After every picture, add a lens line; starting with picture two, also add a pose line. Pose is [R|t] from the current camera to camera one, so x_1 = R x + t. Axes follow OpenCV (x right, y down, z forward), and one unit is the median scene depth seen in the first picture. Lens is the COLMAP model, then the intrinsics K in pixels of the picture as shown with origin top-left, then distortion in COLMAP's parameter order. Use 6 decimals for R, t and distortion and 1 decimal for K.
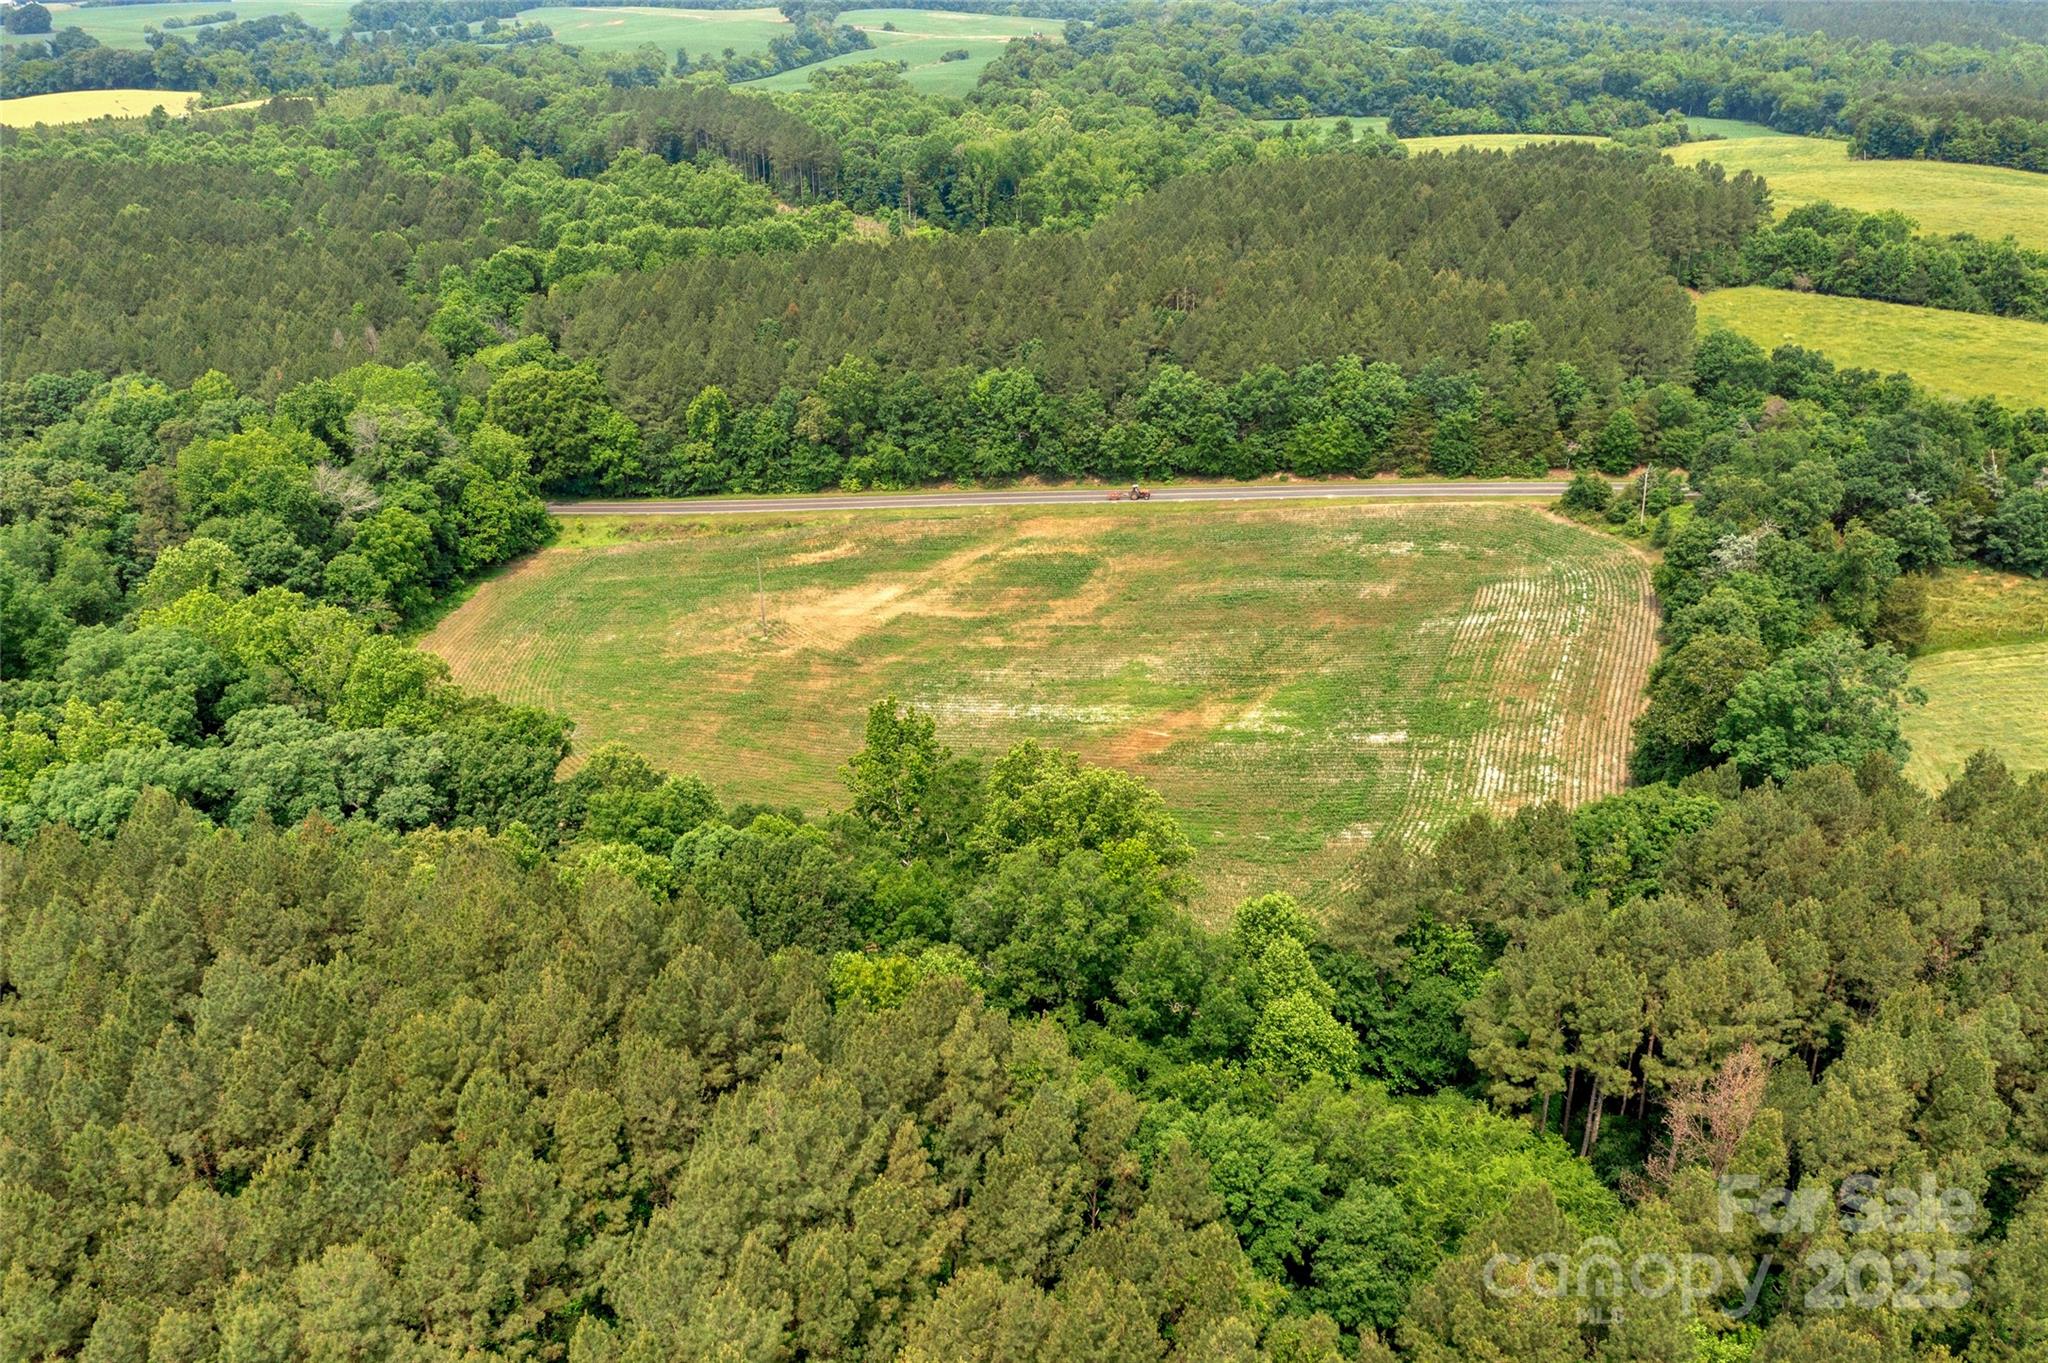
lens RADIAL K [[1615.7, 0, 1023.1], [0, 1615.7, 680.5], [0, 0, 1]] dist [-0.030349, 0.009775]
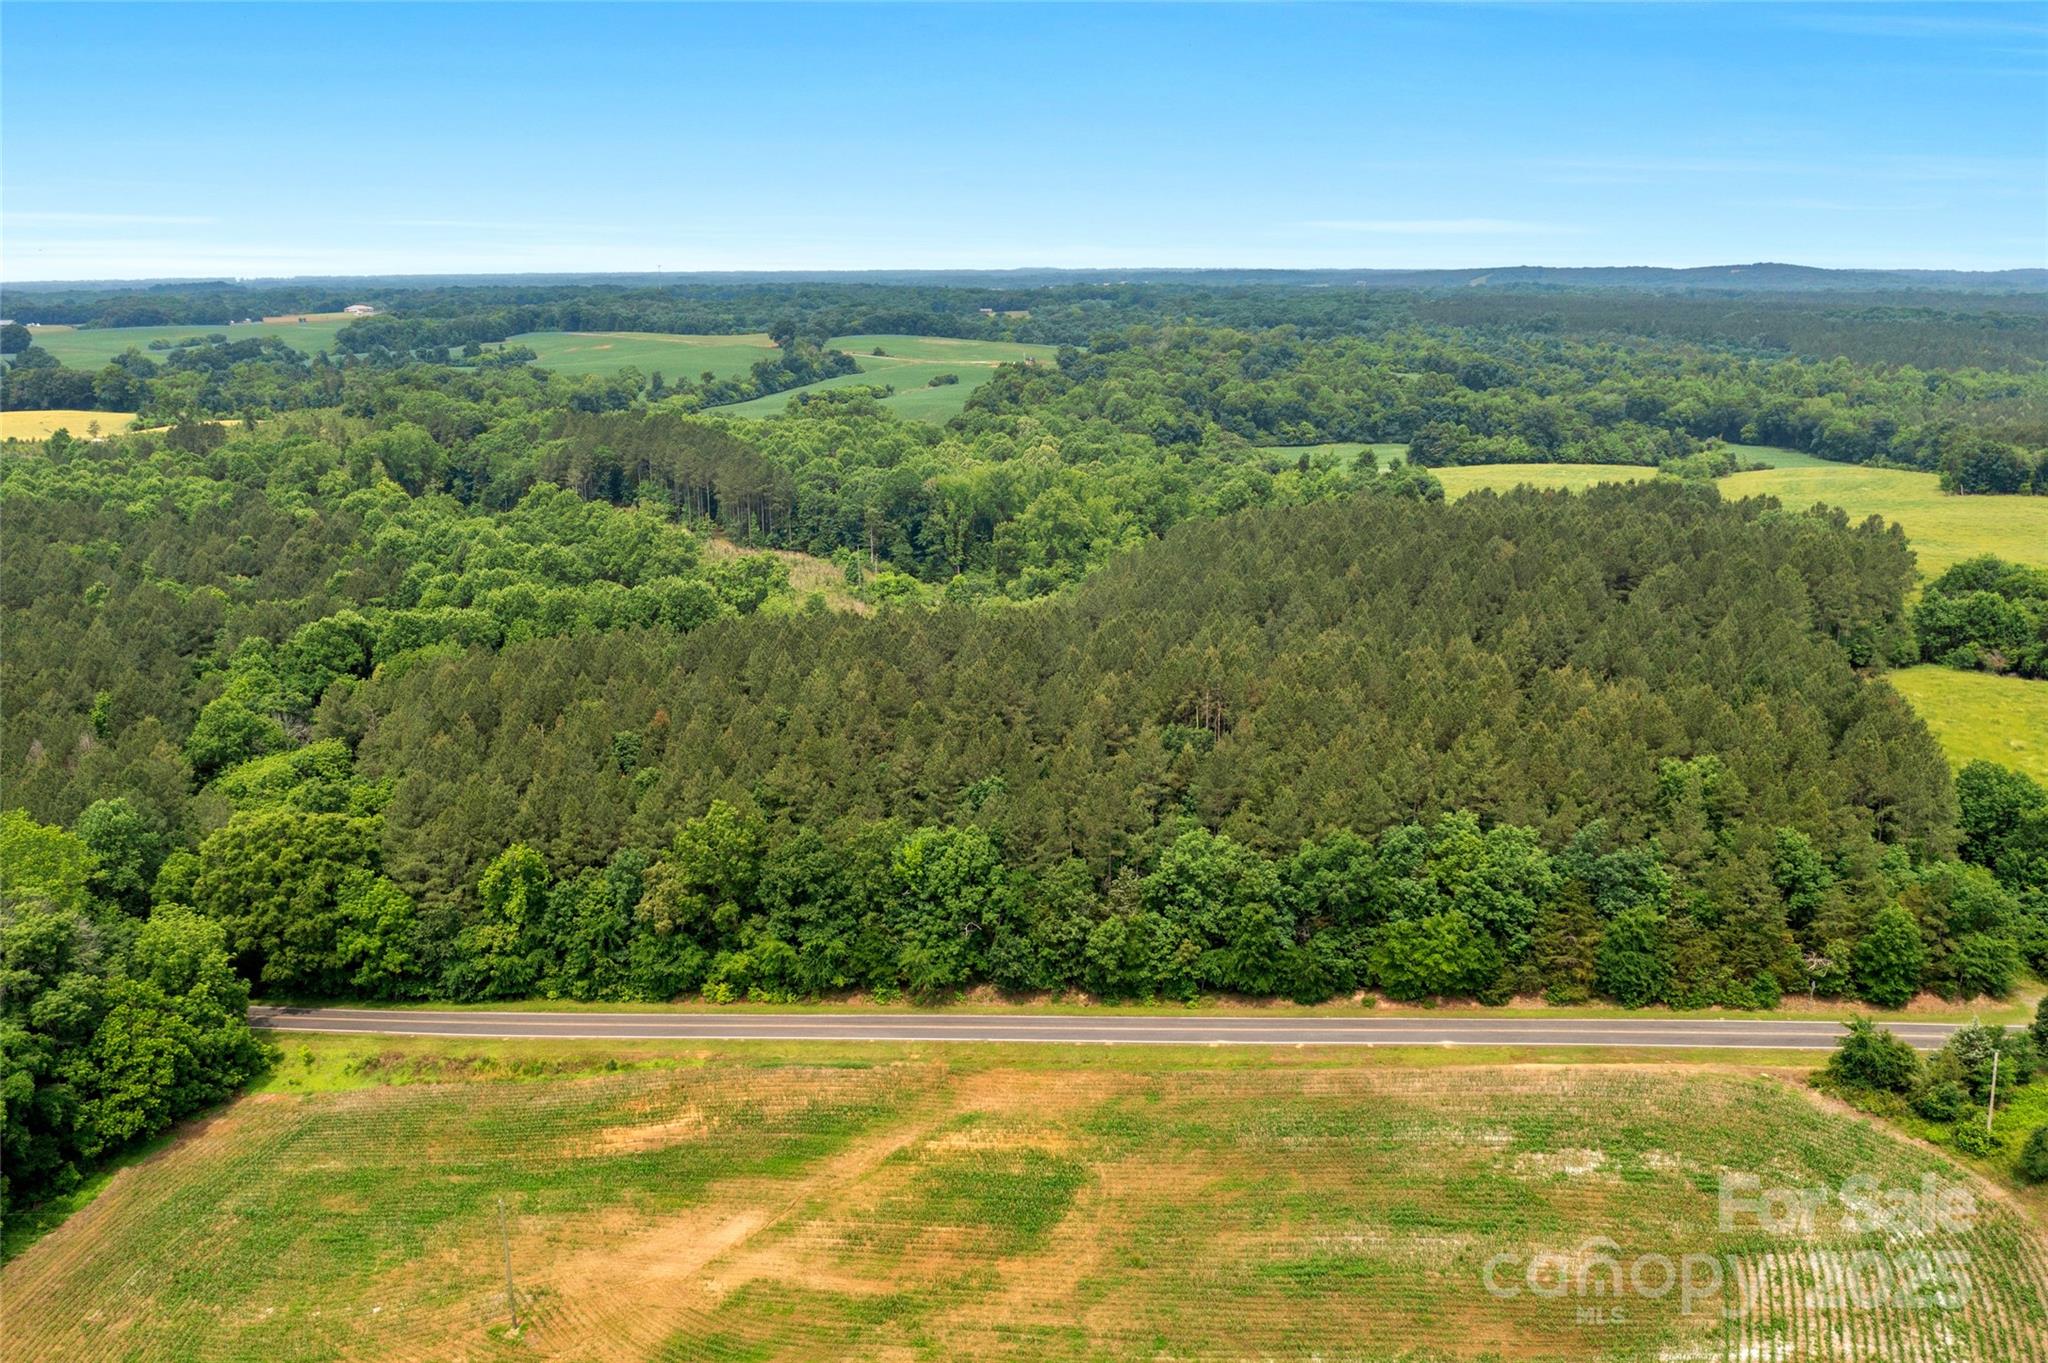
lens RADIAL K [[1652.9, 0, 1023.9], [0, 1652.9, 681.4], [0, 0, 1]] dist [-0.033464, 0.013316]
pose [[0.999995, 0.002229, 0.002066, 0.018753], [-0.001799, 0.982022, -0.188756, -0.116708], [-0.002450, 0.188752, 0.982022, 0.295627]]
